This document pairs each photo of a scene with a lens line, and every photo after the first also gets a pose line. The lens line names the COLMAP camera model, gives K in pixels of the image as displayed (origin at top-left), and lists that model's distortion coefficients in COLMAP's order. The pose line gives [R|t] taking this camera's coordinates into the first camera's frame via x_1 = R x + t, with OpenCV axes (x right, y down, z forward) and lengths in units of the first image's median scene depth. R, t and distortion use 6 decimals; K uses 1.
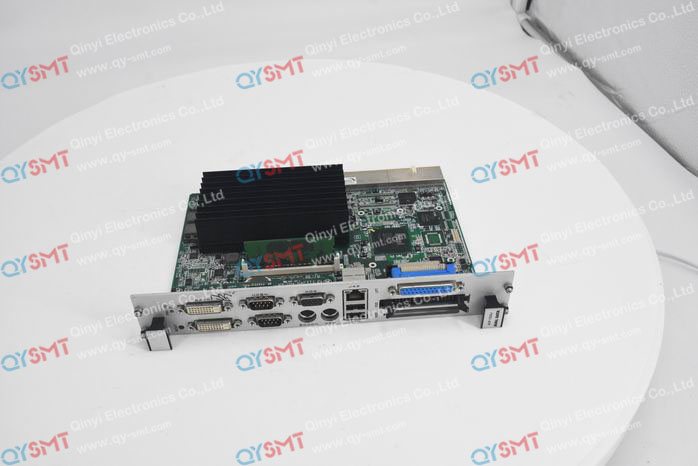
lens RADIAL K [[625.4, 0, 349.9], [0, 625.4, 233.8], [0, 0, 1]] dist [-0.043118, -0.008773]
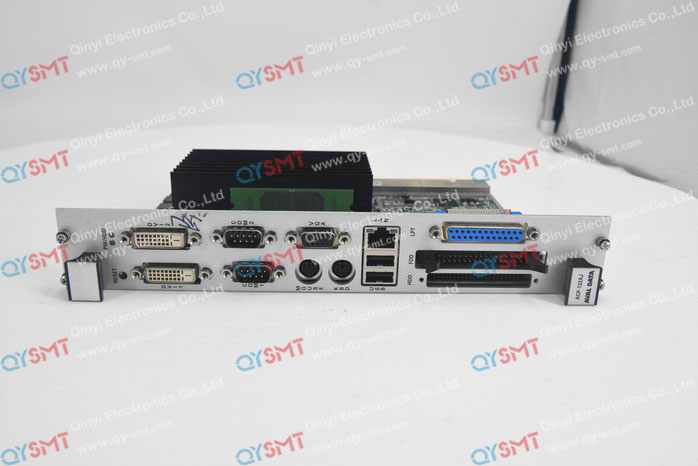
lens RADIAL K [[625.4, 0, 348.8], [0, 625.4, 232.5], [0, 0, 1]] dist [-0.043118, -0.008773]
pose [[0.998443, 0.050090, -0.024542, -0.010124], [-0.055510, 0.935484, -0.348982, 0.326330], [0.005478, 0.349801, 0.936808, 0.346348]]
